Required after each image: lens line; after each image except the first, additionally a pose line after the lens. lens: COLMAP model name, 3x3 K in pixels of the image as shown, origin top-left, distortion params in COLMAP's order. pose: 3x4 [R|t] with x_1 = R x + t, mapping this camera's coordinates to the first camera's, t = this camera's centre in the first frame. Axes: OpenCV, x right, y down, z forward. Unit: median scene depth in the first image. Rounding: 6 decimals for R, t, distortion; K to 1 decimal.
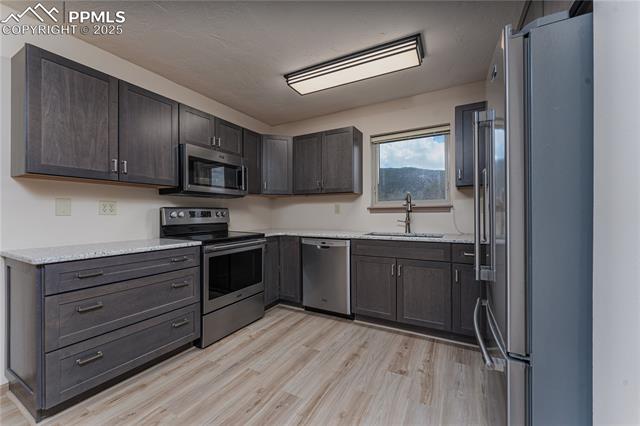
lens RADIAL K [[259.0, 0, 322.4], [0, 259.0, 212.4], [0, 0, 1]] dist [0.000873, 0.000022]
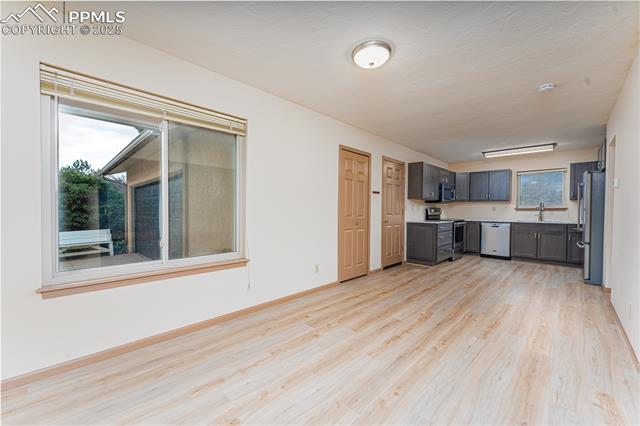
lens RADIAL K [[256.6, 0, 321.4], [0, 256.6, 212.2], [0, 0, 1]] dist [0.000240, -0.000117]
pose [[0.960651, 0.014560, -0.277375, -0.844560], [-0.009721, 0.999776, 0.018815, -0.013017], [0.277587, -0.015378, 0.960577, -1.565319]]
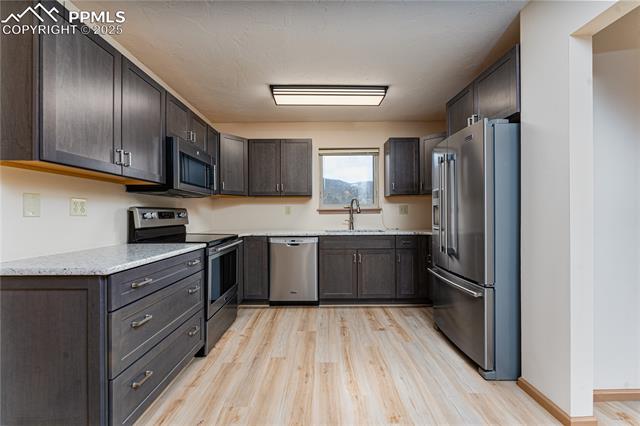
lens RADIAL K [[259.0, 0, 322.4], [0, 259.0, 212.4], [0, 0, 1]] dist [0.000873, 0.000022]
pose [[0.872905, 0.003516, 0.487878, -0.451663], [-0.000857, 0.999984, -0.005673, 0.001868], [-0.487890, 0.004534, 0.872894, -0.036007]]
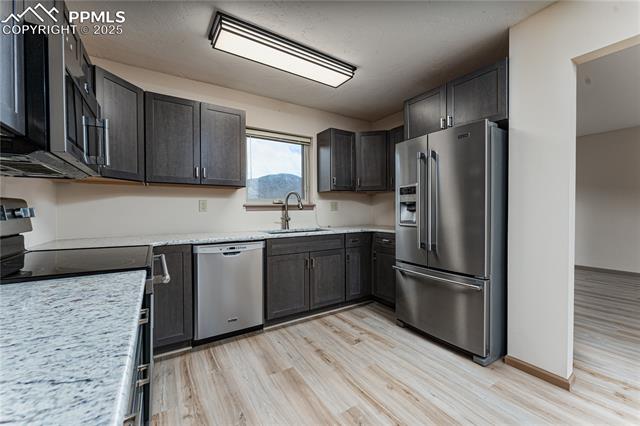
lens RADIAL K [[256.6, 0, 321.4], [0, 256.6, 212.2], [0, 0, 1]] dist [0.000240, -0.000117]
pose [[0.479534, -0.004214, 0.877513, -0.584382], [0.000423, 0.999989, 0.004572, 0.003932], [-0.877523, -0.001821, 0.479531, 0.401488]]
